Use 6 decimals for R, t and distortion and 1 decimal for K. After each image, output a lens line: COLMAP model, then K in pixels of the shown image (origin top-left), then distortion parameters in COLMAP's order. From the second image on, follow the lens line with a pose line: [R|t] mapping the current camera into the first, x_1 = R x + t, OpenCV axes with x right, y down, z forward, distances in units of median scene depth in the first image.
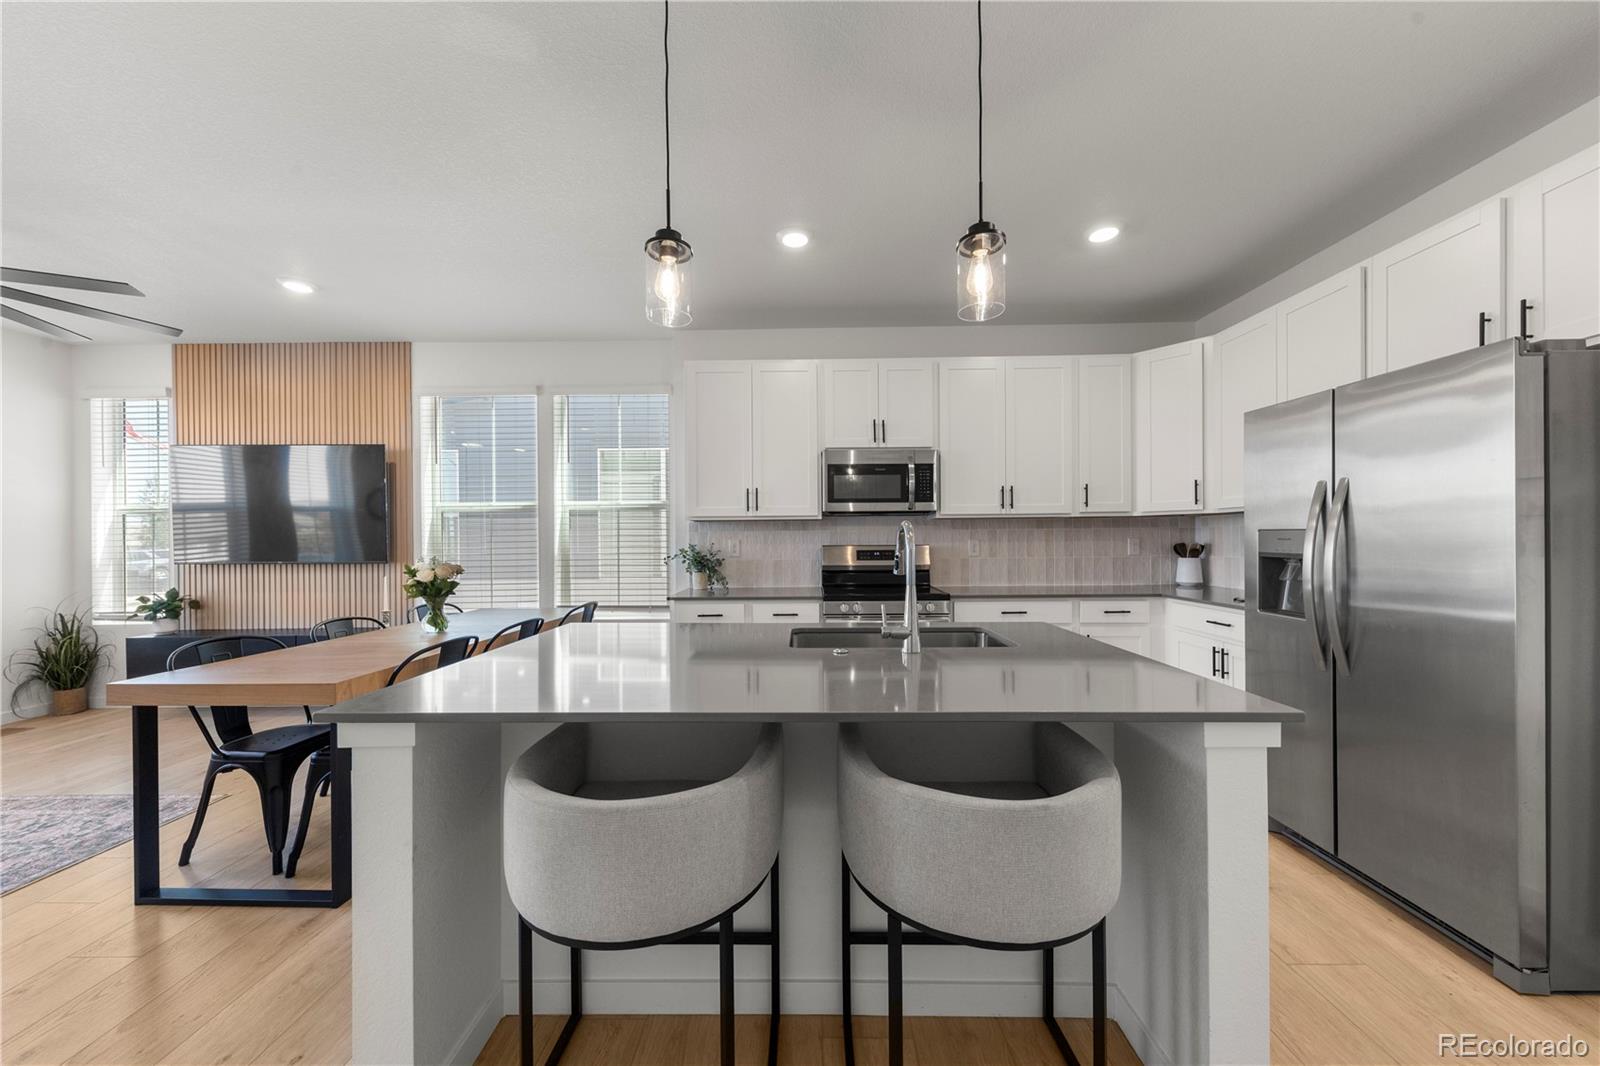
lens RADIAL K [[549.6, 0, 808.3], [0, 549.6, 534.9], [0, 0, 1]] dist [0.001795, -0.000856]
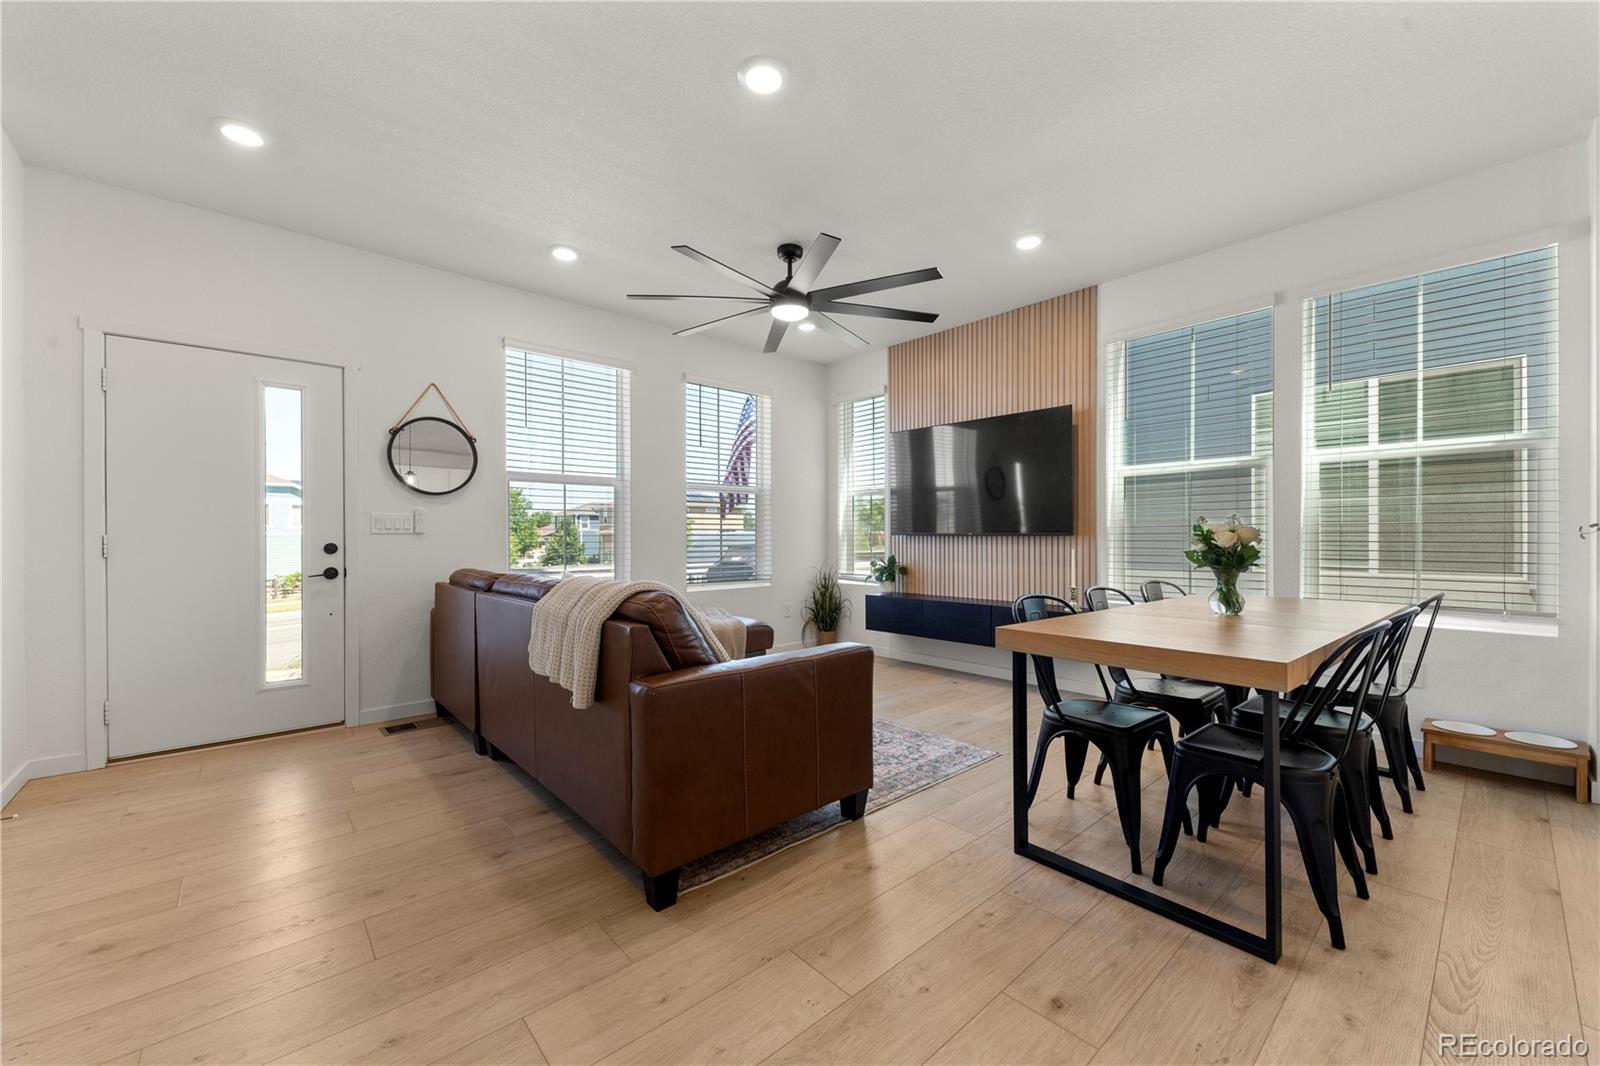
lens RADIAL K [[626.7, 0, 814.1], [0, 626.7, 535.8], [0, 0, 1]] dist [0.001535, -0.001130]
pose [[0.672931, 0.008138, -0.739660, -0.307944], [0.006120, 0.999844, 0.016569, 0.035443], [0.739680, -0.015677, 0.672777, -0.019571]]
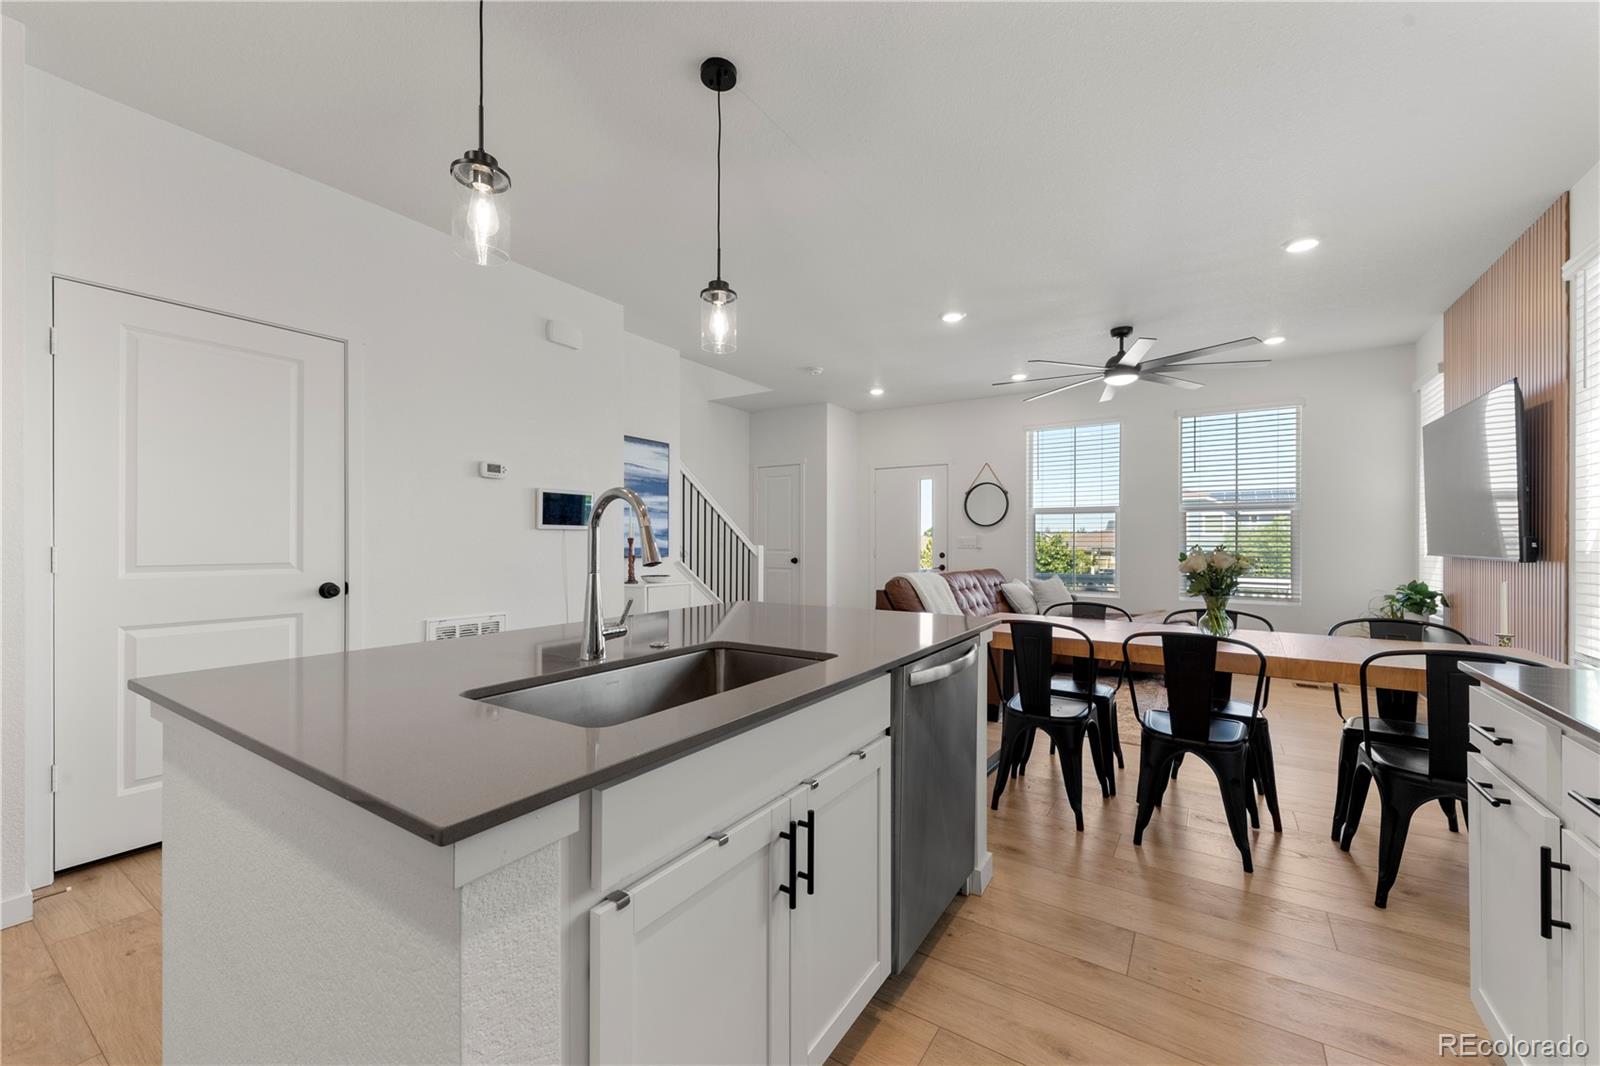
lens RADIAL K [[626.7, 0, 800.7], [0, 626.7, 541.1], [0, 0, 1]] dist [0.001535, -0.001130]
pose [[-0.543092, 0.007201, -0.839642, 0.339122], [0.014573, 0.999893, -0.000851, 0.018052], [0.839547, -0.012698, -0.543139, 0.752126]]
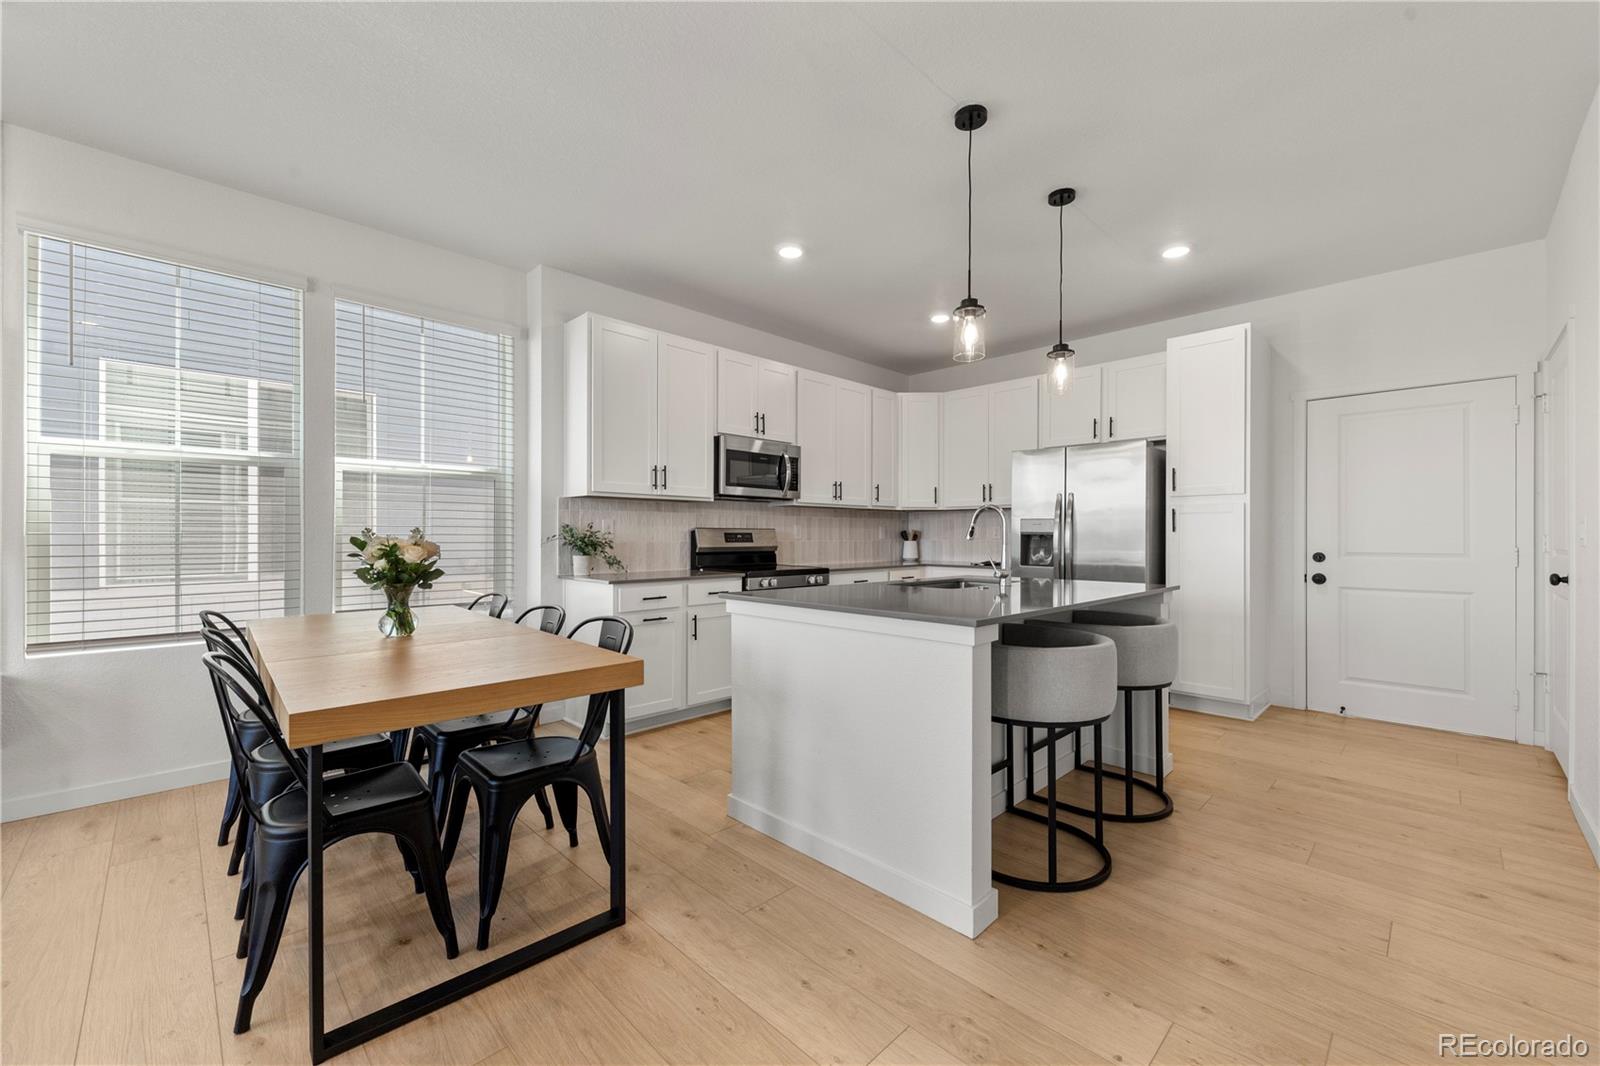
lens RADIAL K [[626.7, 0, 835.6], [0, 626.7, 546.6], [0, 0, 1]] dist [0.001535, -0.001130]
pose [[0.676947, -0.005508, 0.736011, -0.656544], [-0.009609, 0.999821, 0.016320, 0.032716], [-0.735969, -0.018121, 0.676773, 0.044745]]
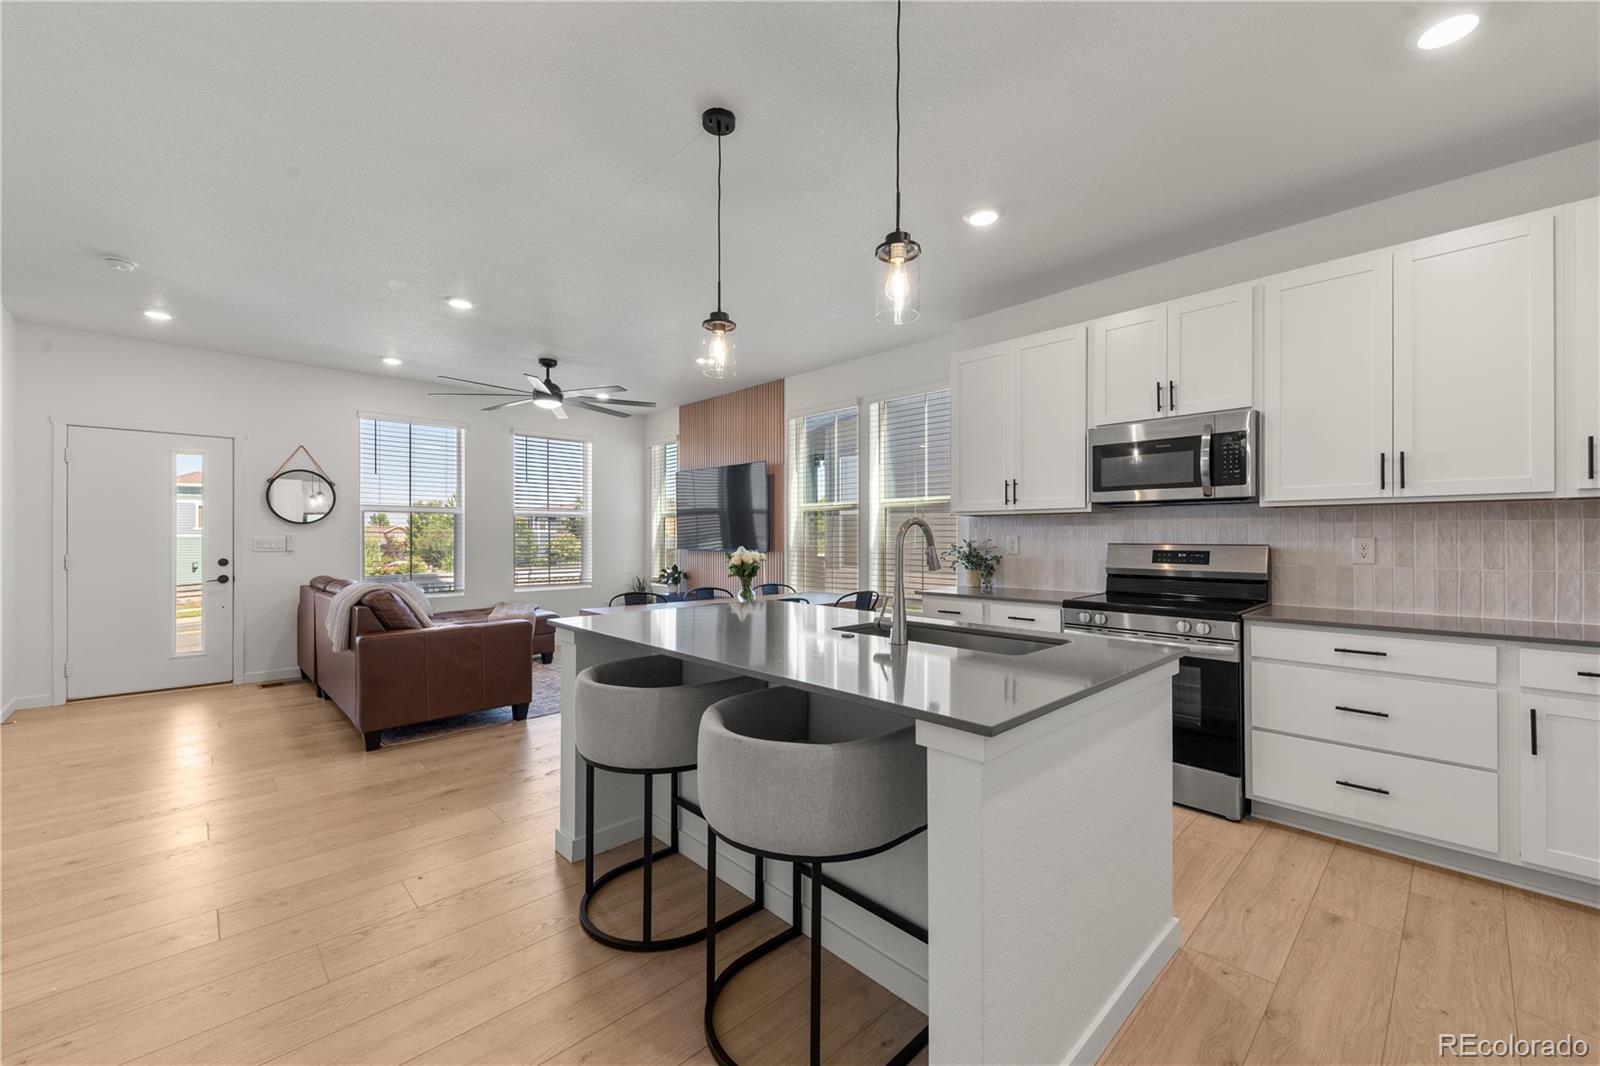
lens RADIAL K [[626.7, 0, 800.3], [0, 626.7, 535.9], [0, 0, 1]] dist [0.001535, -0.001130]
pose [[0.700564, 0.005968, -0.713564, 0.383577], [0.003023, 0.999931, 0.011331, -0.004084], [0.713583, -0.010095, 0.700498, 0.016910]]
